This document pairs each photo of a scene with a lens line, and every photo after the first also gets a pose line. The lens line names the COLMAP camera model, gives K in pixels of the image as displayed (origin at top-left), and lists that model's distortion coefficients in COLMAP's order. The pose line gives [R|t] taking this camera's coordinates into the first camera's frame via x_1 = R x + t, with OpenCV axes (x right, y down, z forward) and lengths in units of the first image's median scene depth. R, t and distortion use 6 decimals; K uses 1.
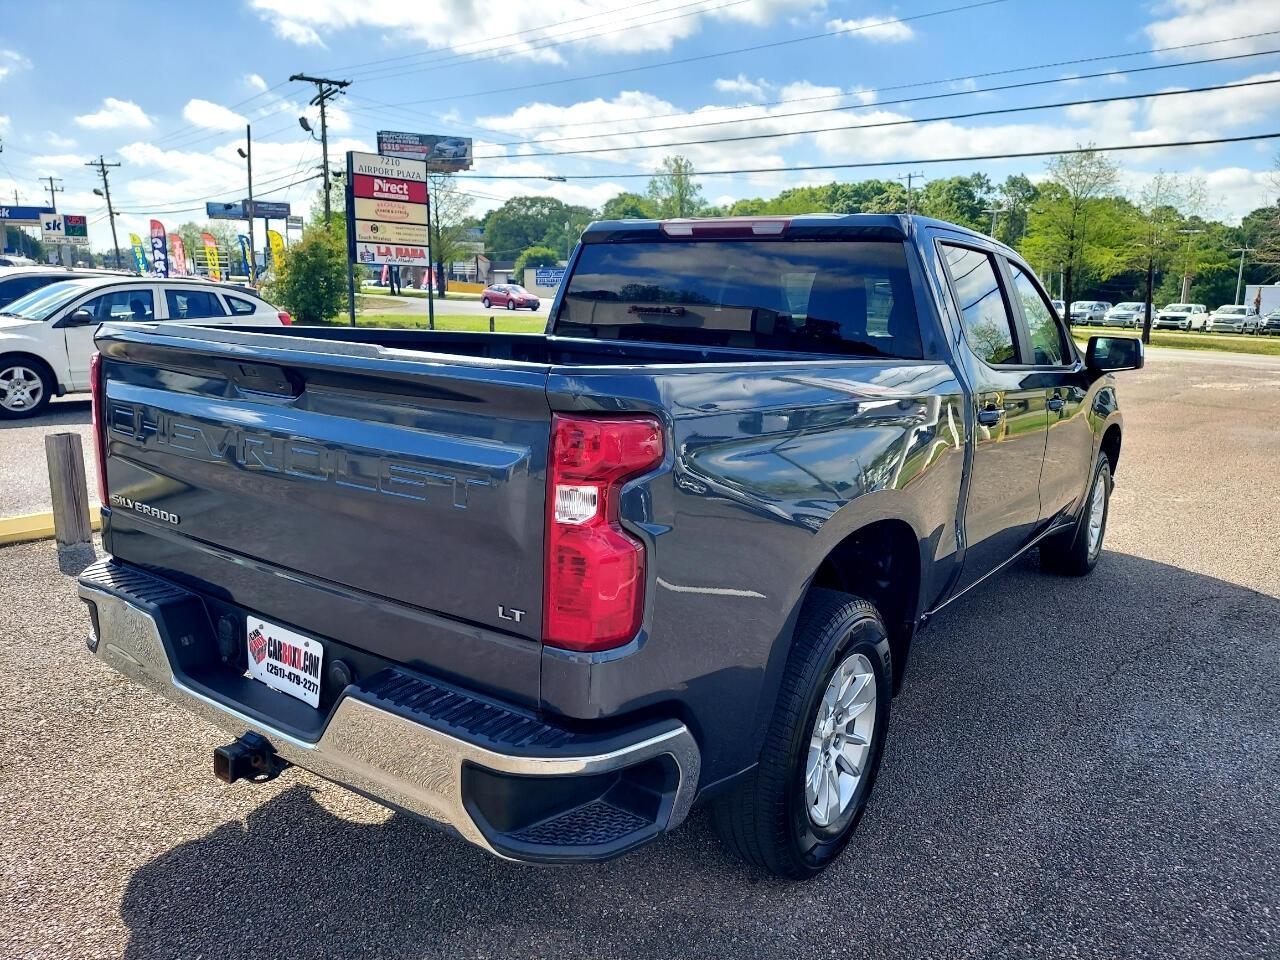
lens RADIAL K [[923.3, 0, 632.4], [0, 923.3, 484.9], [0, 0, 1]] dist [0.074508, -0.087129]
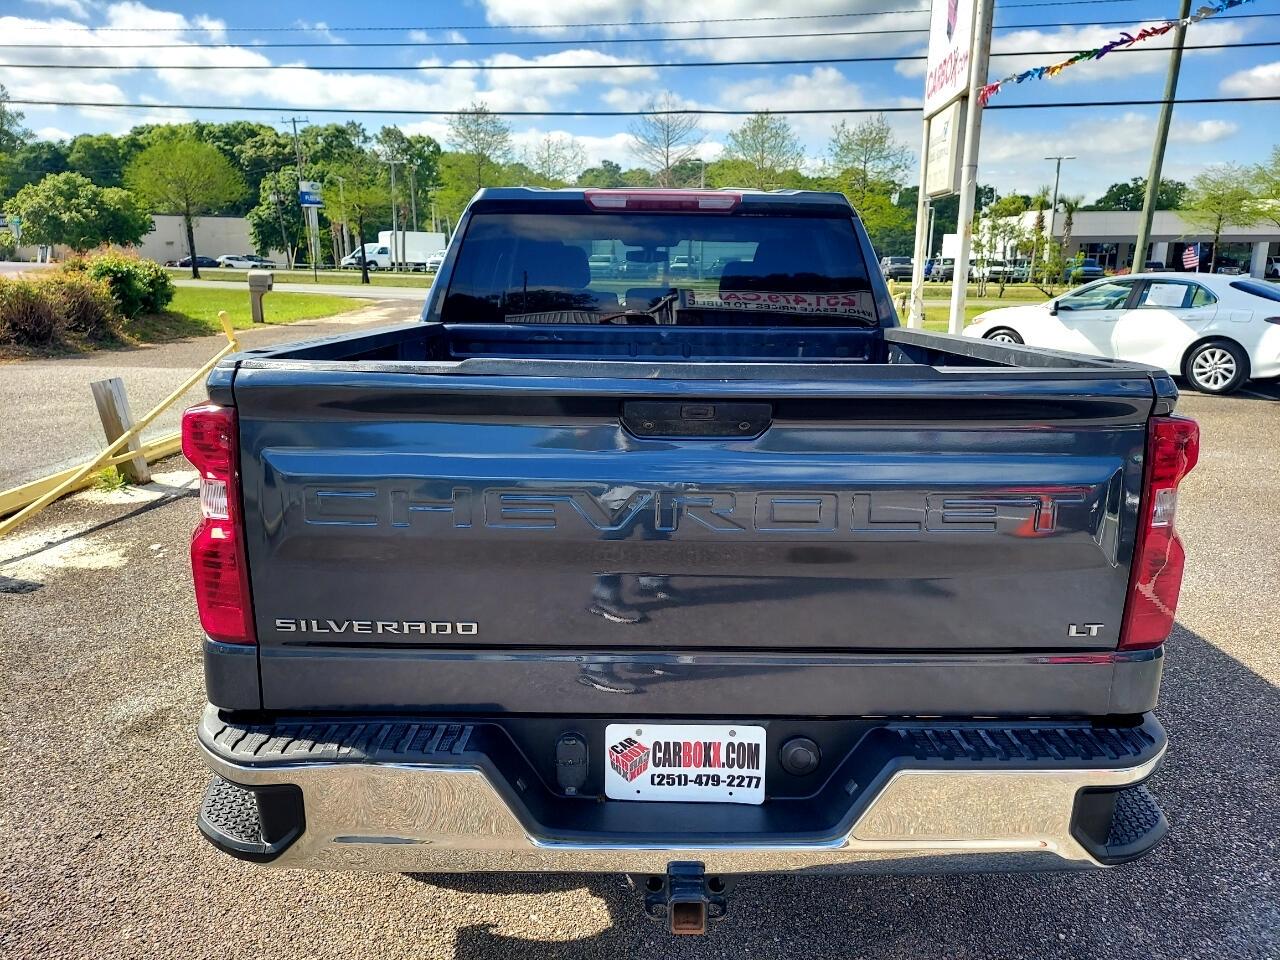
lens RADIAL K [[923.3, 0, 641.4], [0, 923.3, 477.3], [0, 0, 1]] dist [0.074508, -0.087129]
pose [[0.809487, -0.157290, 0.565677, -0.815619], [0.132380, 0.987534, 0.085154, -0.129366], [-0.572020, 0.005953, 0.820218, 0.358411]]
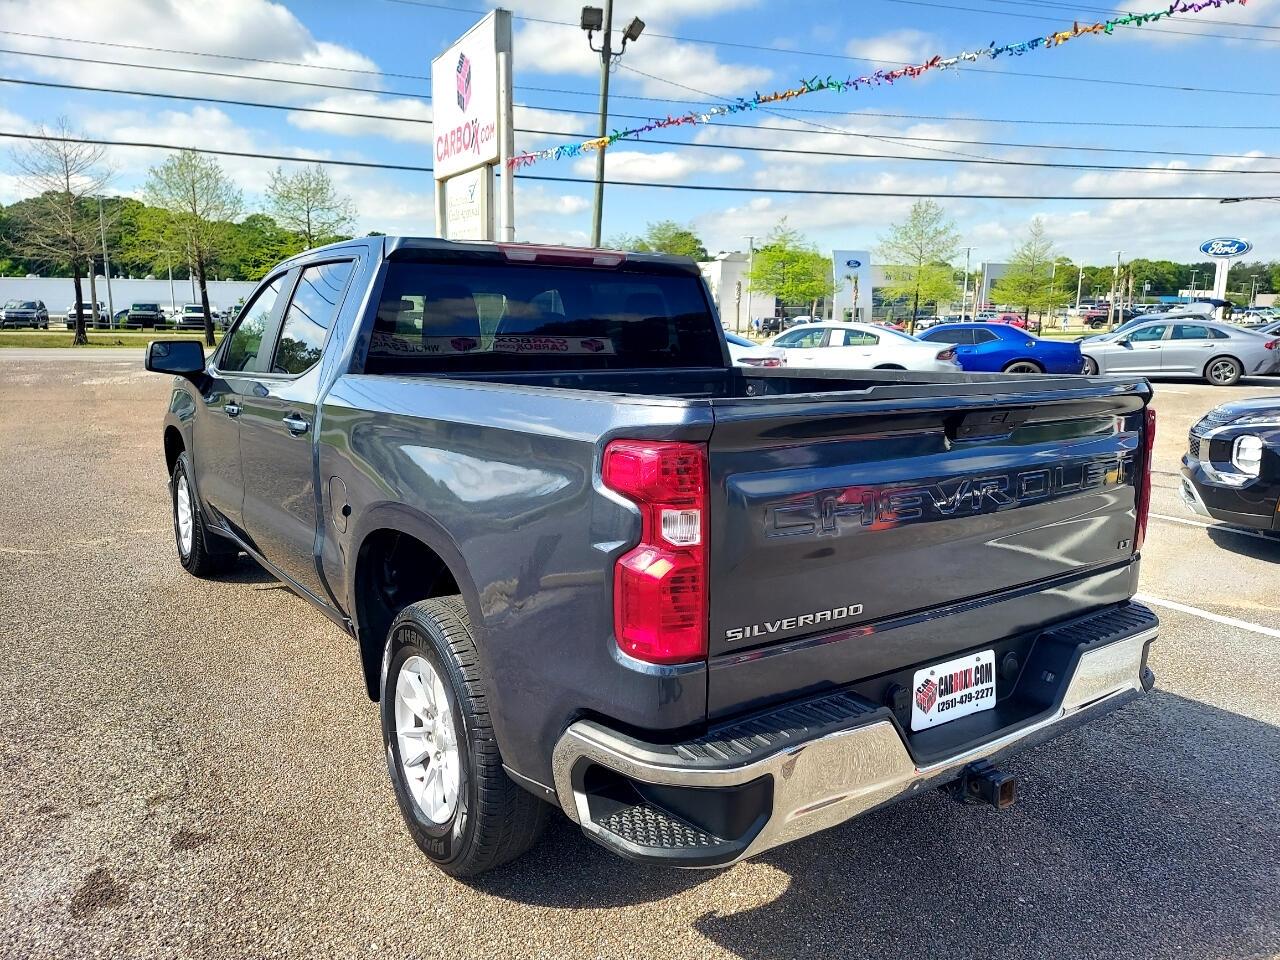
lens RADIAL K [[923.3, 0, 637.0], [0, 923.3, 488.2], [0, 0, 1]] dist [0.074508, -0.087129]
pose [[0.352102, -0.198171, 0.914742, -1.415293], [0.186217, 0.972622, 0.139032, -0.247198], [-0.917250, 0.121387, 0.379365, 0.896237]]
